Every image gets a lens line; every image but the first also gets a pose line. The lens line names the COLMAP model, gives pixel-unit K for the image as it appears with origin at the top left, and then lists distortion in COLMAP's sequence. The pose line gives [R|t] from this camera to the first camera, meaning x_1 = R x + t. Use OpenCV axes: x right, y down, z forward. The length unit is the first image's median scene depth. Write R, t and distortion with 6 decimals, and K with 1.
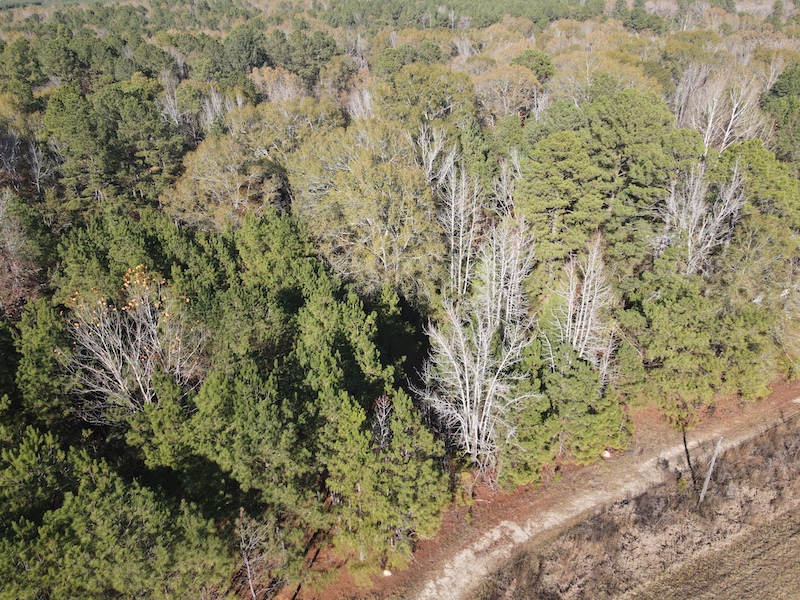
lens RADIAL K [[588.1, 0, 399.6], [0, 588.1, 298.0], [0, 0, 1]] dist [0.028597, -0.012172]
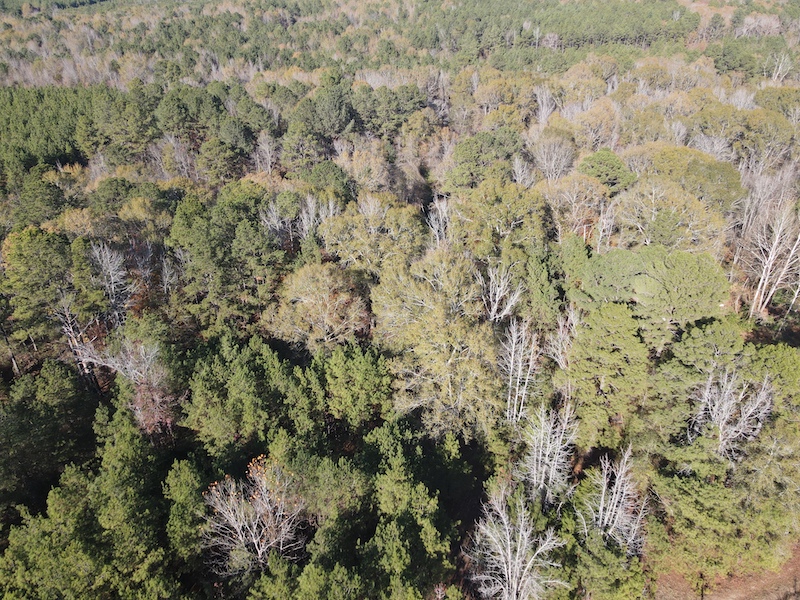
lens RADIAL K [[588.1, 0, 400.1], [0, 588.1, 298.6], [0, 0, 1]] dist [0.028597, -0.012172]
pose [[0.991799, 0.066316, -0.109254, -0.008880], [-0.063571, 0.997573, 0.028422, -0.284664], [0.110874, -0.021244, 0.993607, -0.160920]]
